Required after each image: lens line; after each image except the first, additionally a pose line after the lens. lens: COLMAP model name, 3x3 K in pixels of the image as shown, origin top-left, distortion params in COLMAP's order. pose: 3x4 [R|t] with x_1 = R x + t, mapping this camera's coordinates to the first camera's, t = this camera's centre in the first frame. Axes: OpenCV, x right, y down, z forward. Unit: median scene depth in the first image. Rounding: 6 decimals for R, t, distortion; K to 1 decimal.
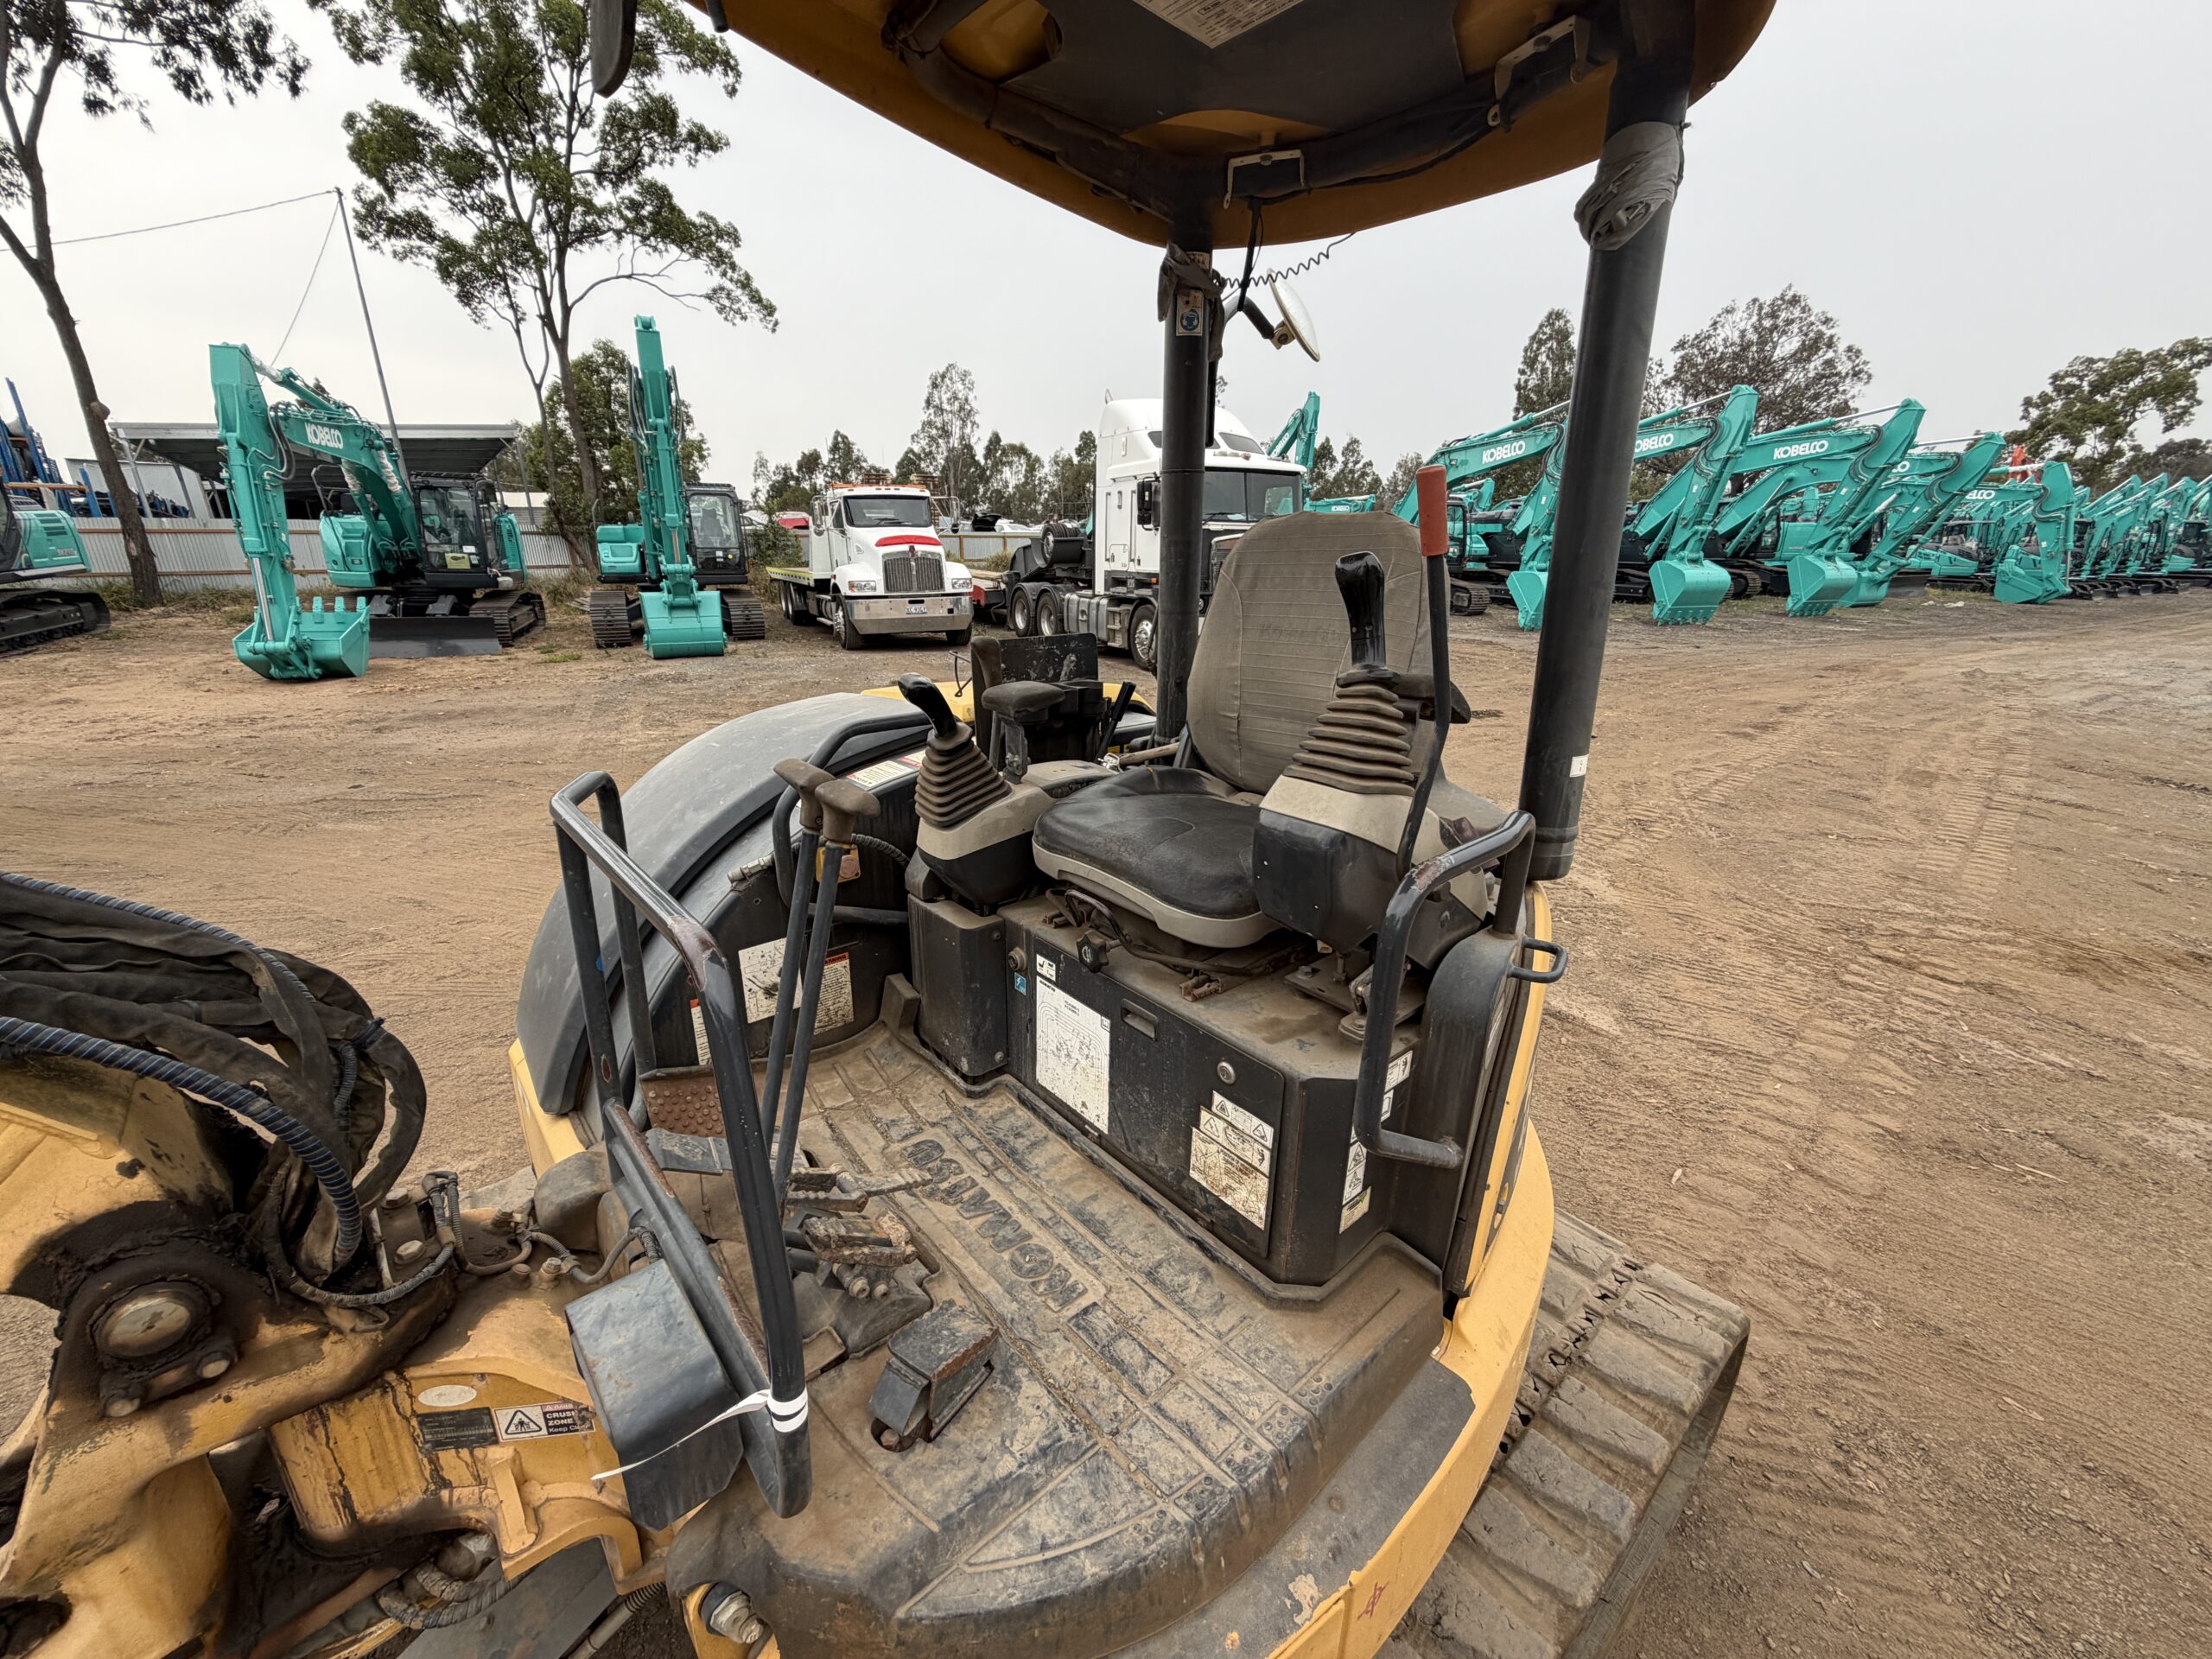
lens RADIAL K [[878.9, 0, 1074.8], [0, 878.9, 838.4], [0, 0, 1]] dist [-0.001141, 0.000981]
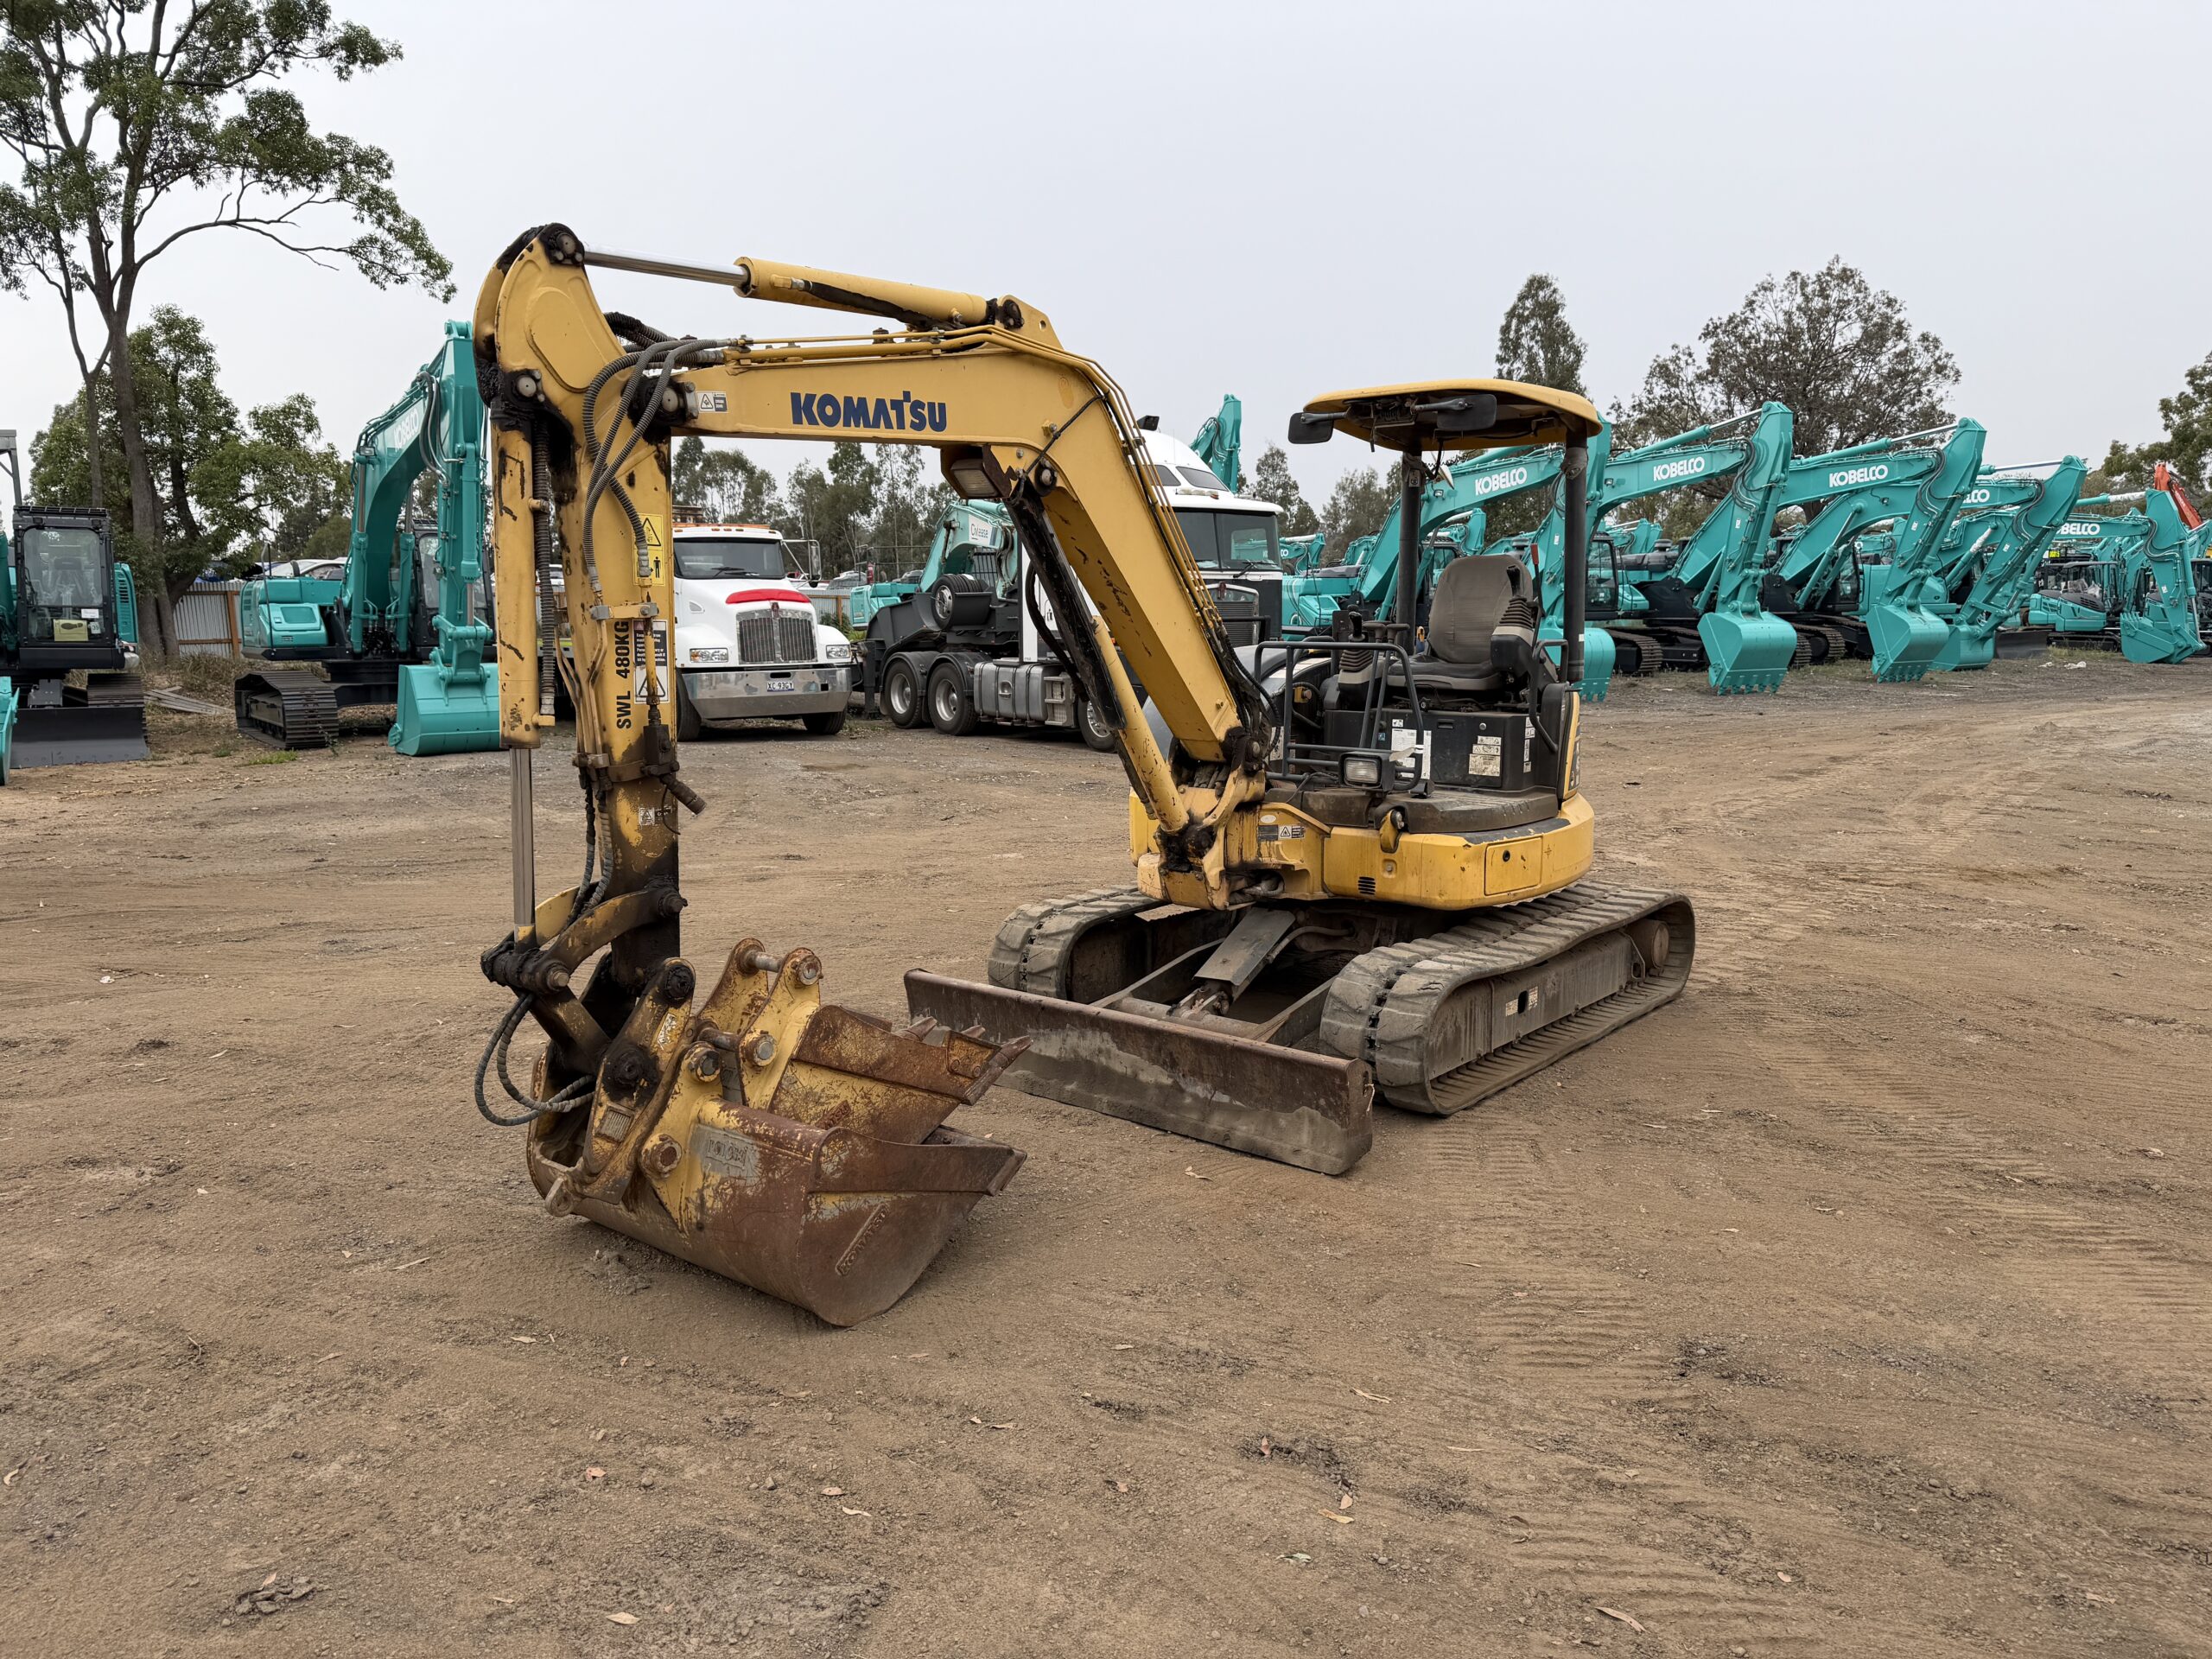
lens RADIAL K [[1532.5, 0, 1108.2], [0, 1532.5, 821.3], [0, 0, 1]] dist [0.078175, -0.106016]
pose [[0.983147, -0.035957, 0.179243, -0.084914], [0.068631, 0.981346, -0.179581, 0.059535], [-0.169443, 0.188856, 0.967276, -0.159565]]
